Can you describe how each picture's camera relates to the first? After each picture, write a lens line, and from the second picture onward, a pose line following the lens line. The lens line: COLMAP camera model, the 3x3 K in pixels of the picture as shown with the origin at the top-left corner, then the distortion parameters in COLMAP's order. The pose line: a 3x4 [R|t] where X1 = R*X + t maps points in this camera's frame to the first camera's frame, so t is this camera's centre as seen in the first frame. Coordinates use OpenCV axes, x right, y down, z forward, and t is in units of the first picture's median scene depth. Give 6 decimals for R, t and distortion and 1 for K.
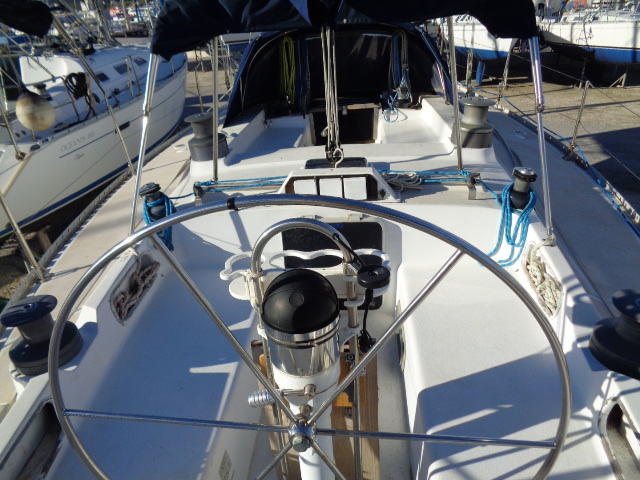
lens RADIAL K [[483.8, 0, 323.3], [0, 483.8, 239.9], [0, 0, 1]] dist [-0.003946, 0.000078]
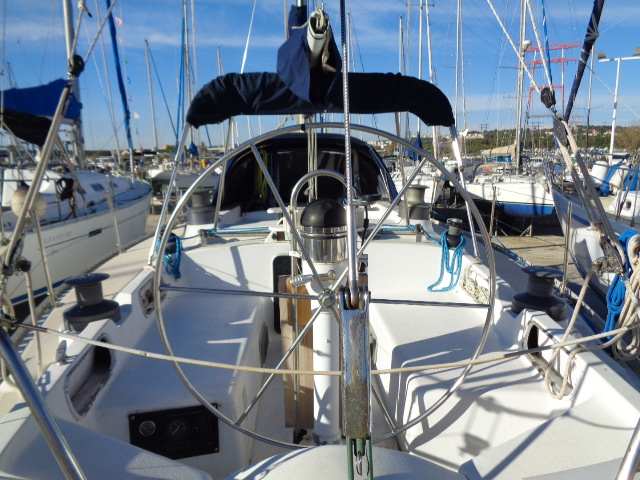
lens RADIAL K [[483.8, 0, 323.3], [0, 483.8, 239.9], [0, 0, 1]] dist [-0.003946, 0.000078]
pose [[0.991880, 0.032016, 0.123084, -0.110218], [0.007418, 0.951584, -0.307298, 0.305911], [-0.126963, 0.305716, 0.943620, -0.205747]]
